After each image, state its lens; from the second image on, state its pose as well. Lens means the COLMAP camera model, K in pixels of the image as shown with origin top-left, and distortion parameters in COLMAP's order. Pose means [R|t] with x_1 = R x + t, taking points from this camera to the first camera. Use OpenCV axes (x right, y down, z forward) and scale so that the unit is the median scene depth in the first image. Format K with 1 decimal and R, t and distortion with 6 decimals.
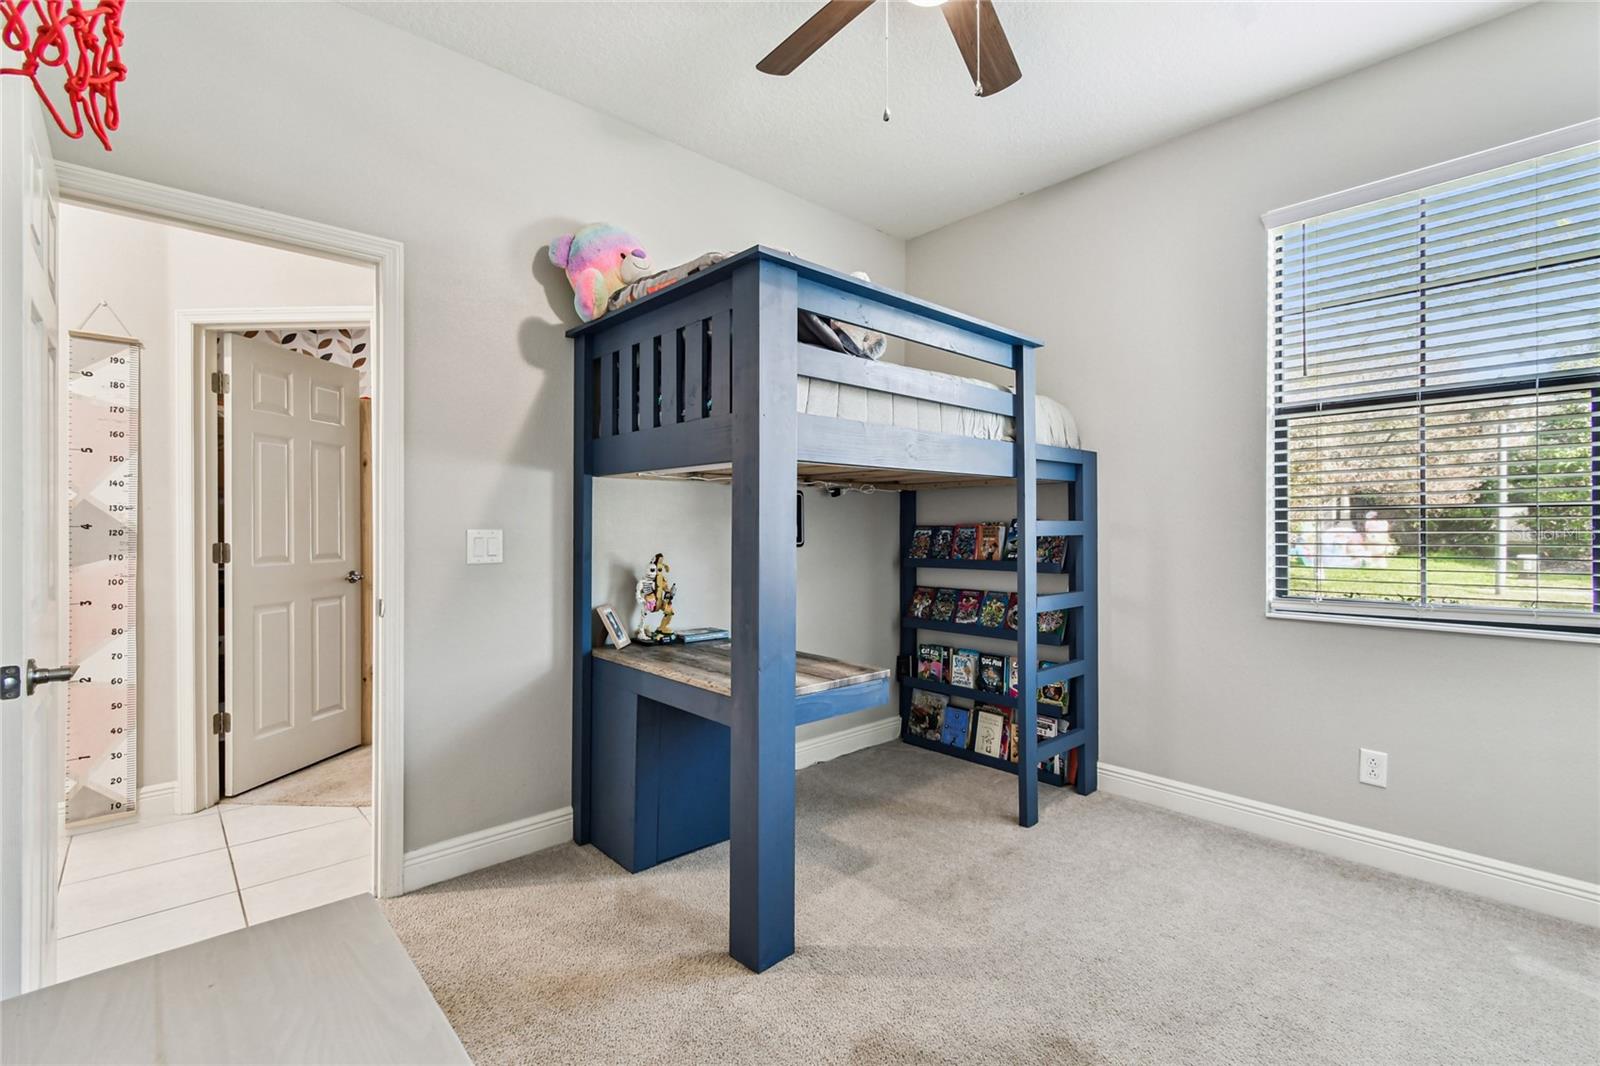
lens RADIAL K [[727.1, 0, 802.6], [0, 727.1, 525.6], [0, 0, 1]] dist [0.002883, -0.001781]
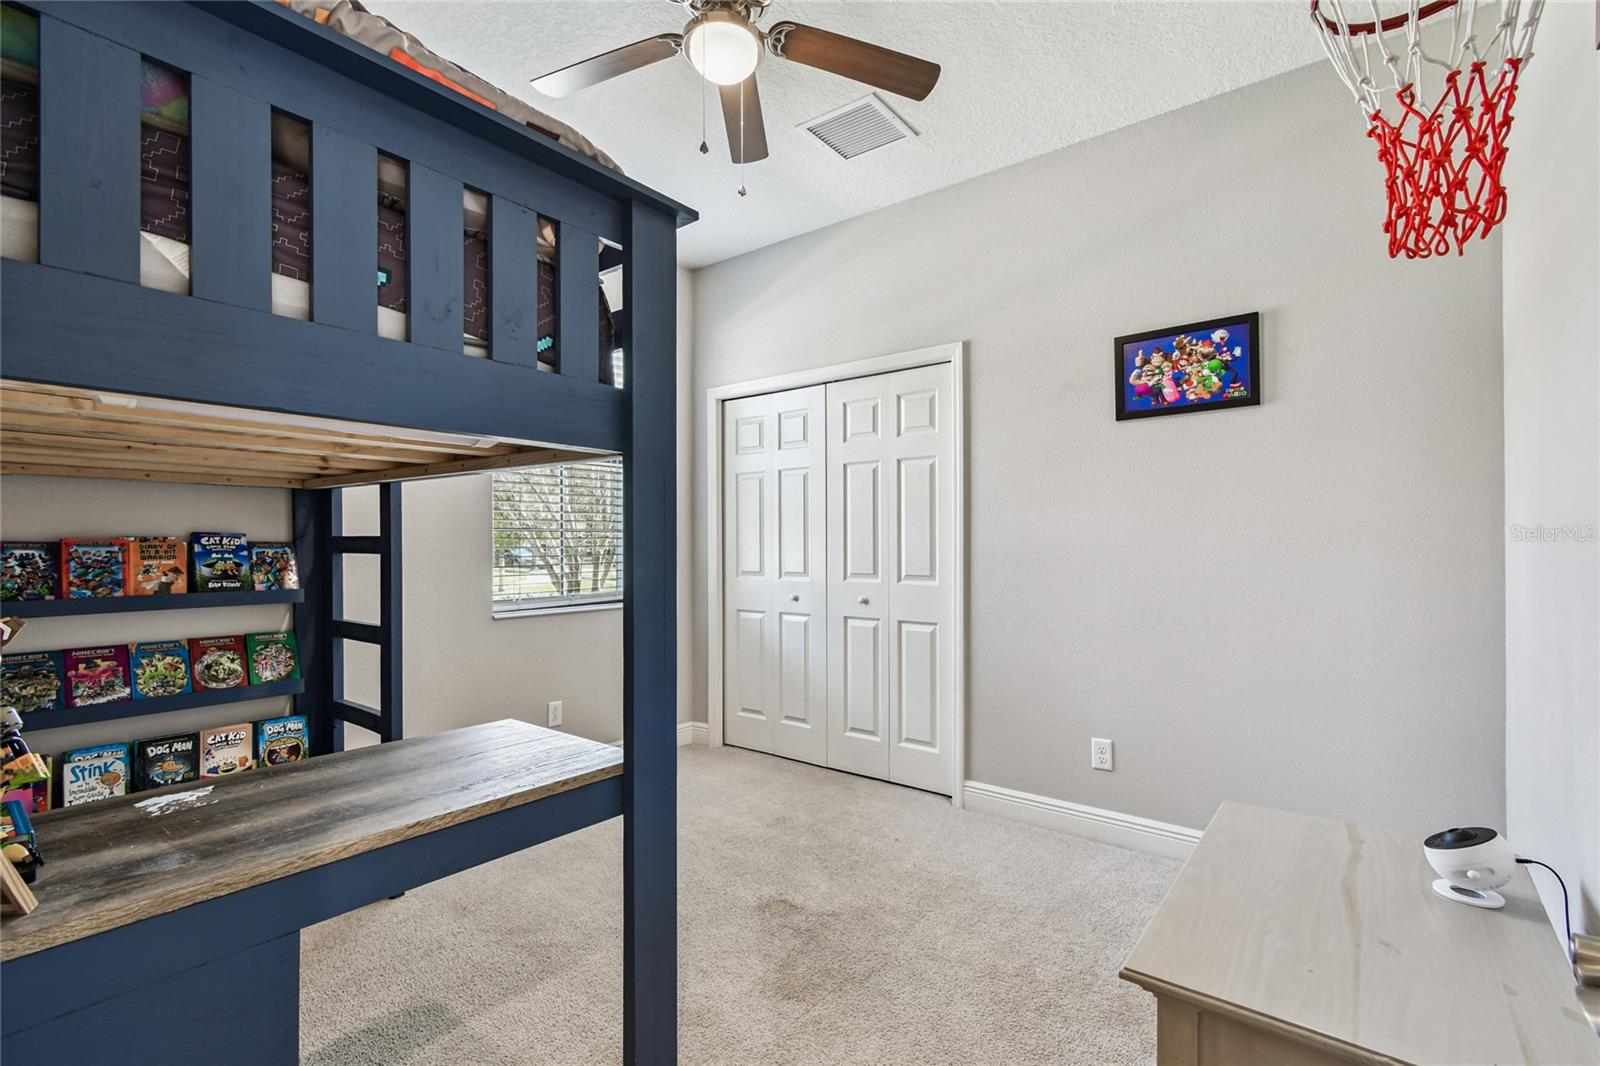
lens RADIAL K [[727.1, 0, 811.2], [0, 727.1, 536.0], [0, 0, 1]] dist [0.002883, -0.001781]
pose [[-0.174907, 0.017694, 0.984426, -0.492823], [0.004856, 0.999842, -0.017108, 0.008843], [-0.984573, 0.001788, -0.174966, 0.538169]]
